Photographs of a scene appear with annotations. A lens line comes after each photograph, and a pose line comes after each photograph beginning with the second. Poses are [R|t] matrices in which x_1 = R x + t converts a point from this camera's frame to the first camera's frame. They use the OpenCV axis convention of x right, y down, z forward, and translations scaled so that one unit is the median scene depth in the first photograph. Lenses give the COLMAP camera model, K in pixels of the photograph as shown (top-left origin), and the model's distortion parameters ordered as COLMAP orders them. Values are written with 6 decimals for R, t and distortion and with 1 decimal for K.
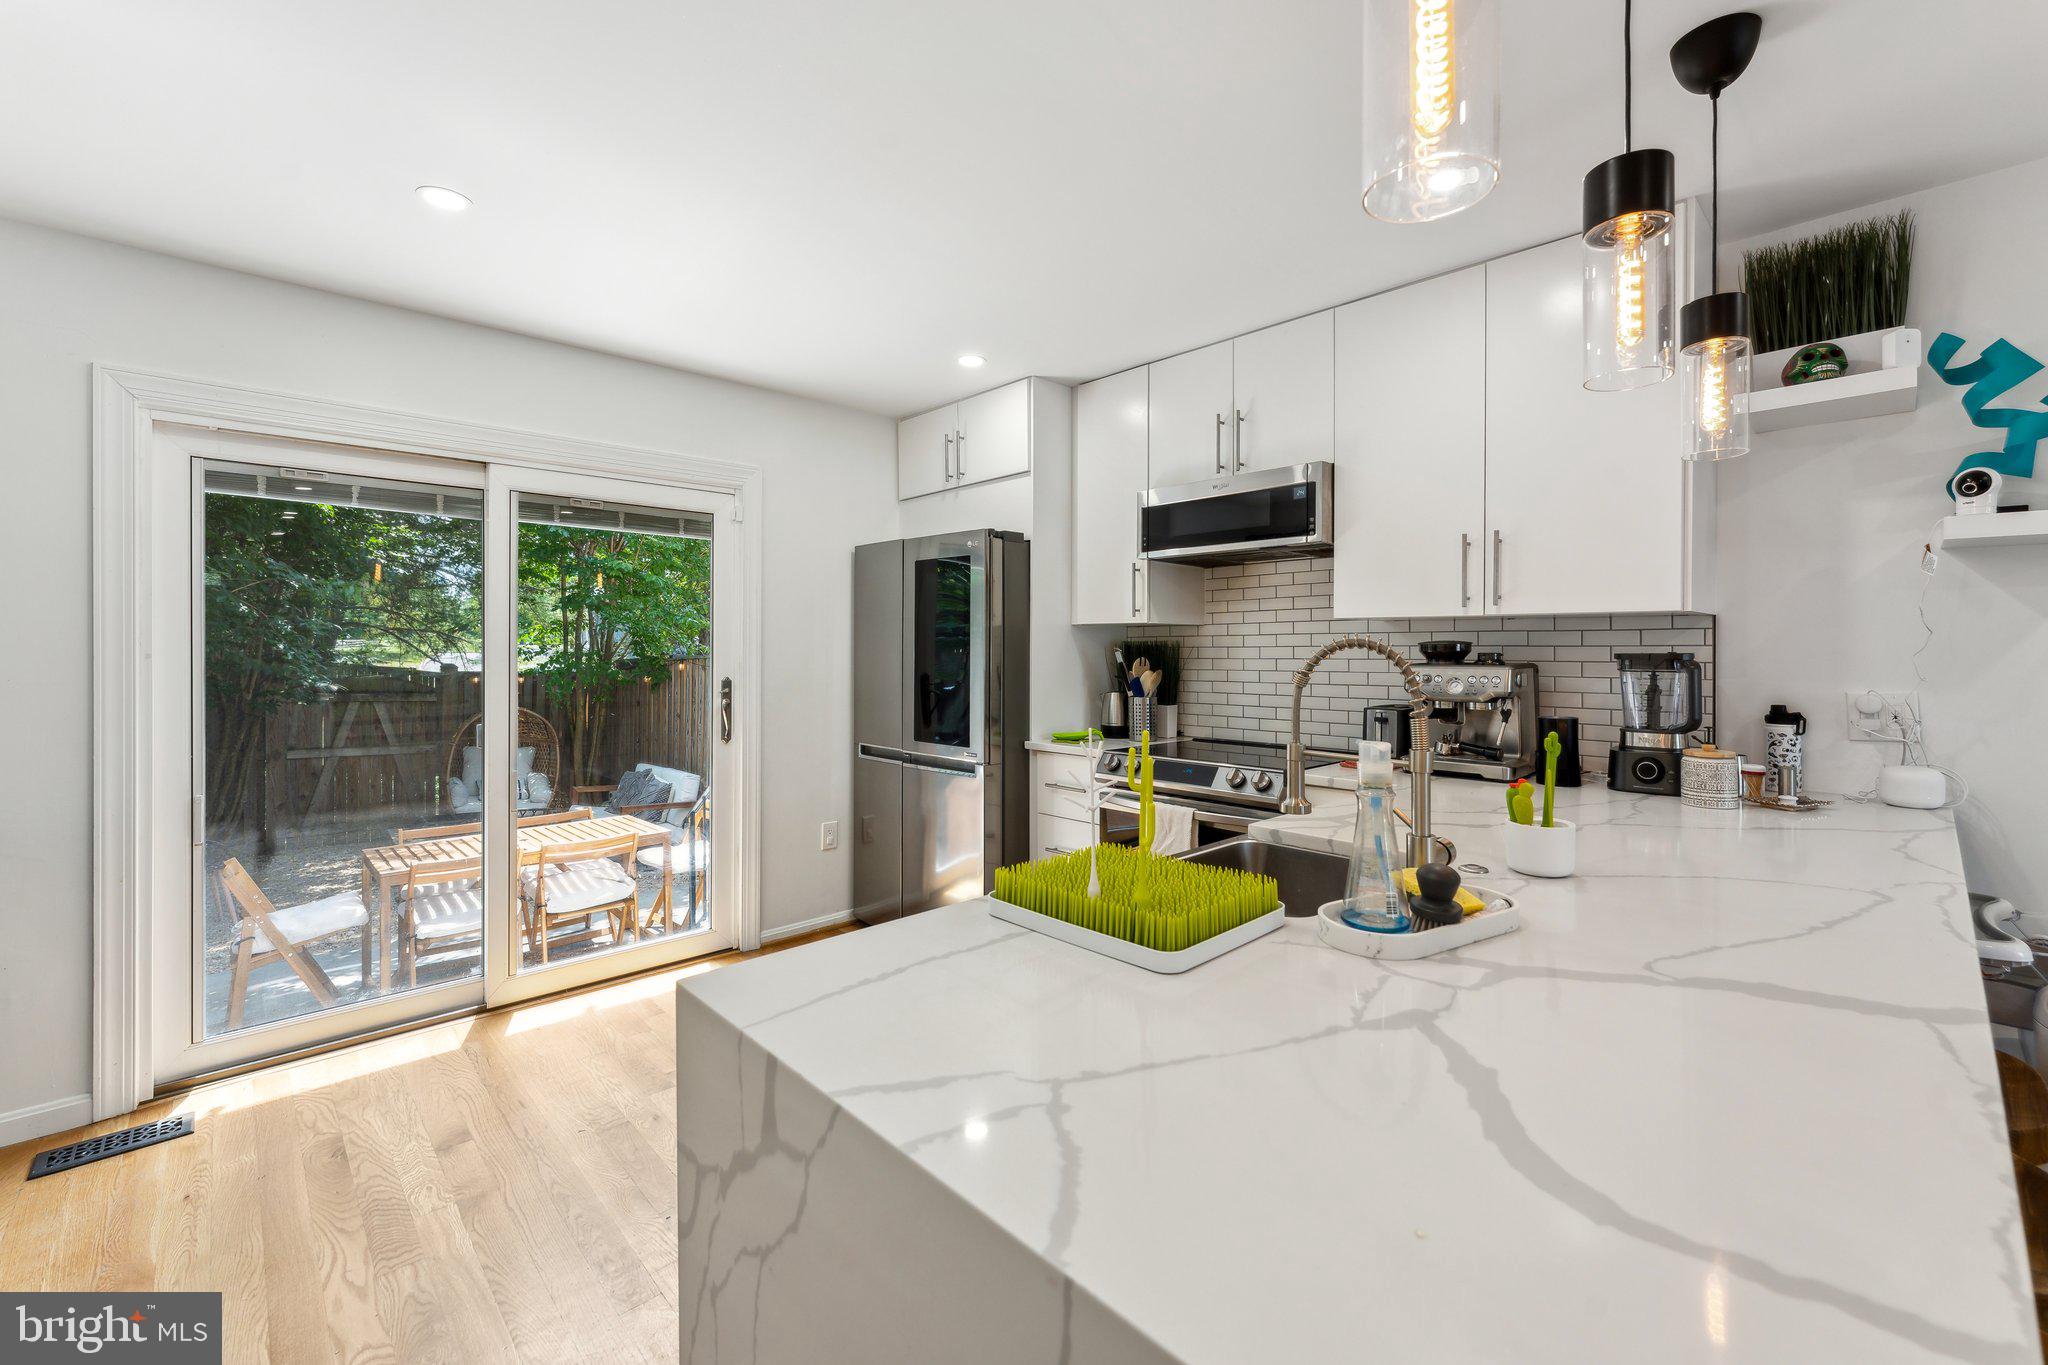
lens RADIAL K [[842.4, 0, 1035.9], [0, 842.4, 651.8], [0, 0, 1]] dist [0.000995, 0.000092]
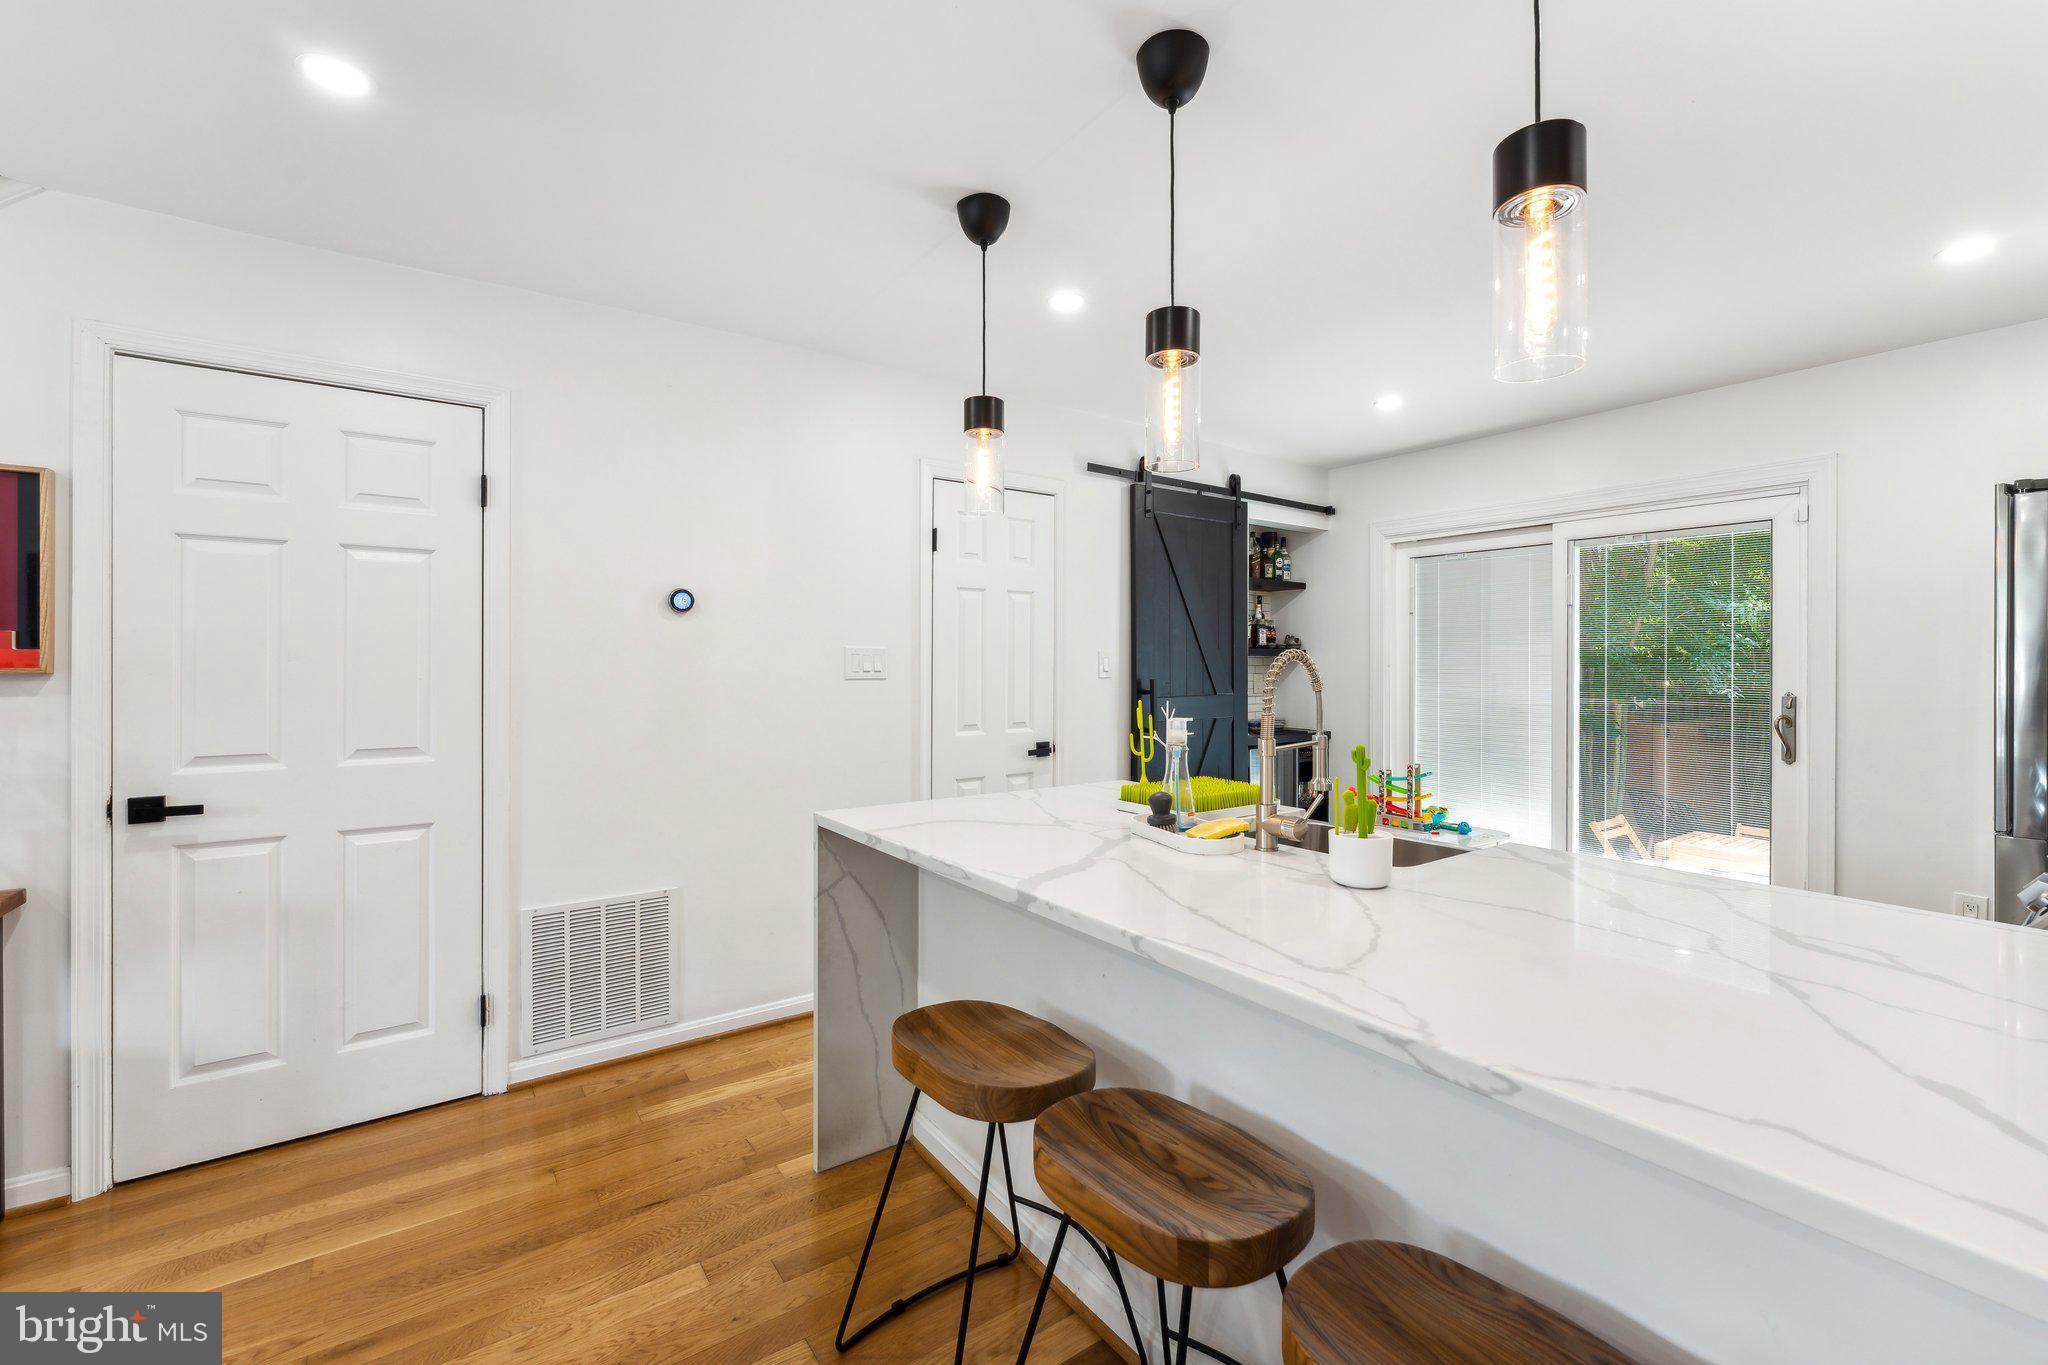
lens RADIAL K [[839.0, 0, 1031.4], [0, 839.0, 665.6], [0, 0, 1]] dist [-0.004177, -0.000155]
pose [[-0.145754, 0.003249, -0.989316, 0.918603], [-0.003817, 0.999985, 0.003847, -0.000640], [0.989313, 0.004337, -0.145739, 0.439362]]
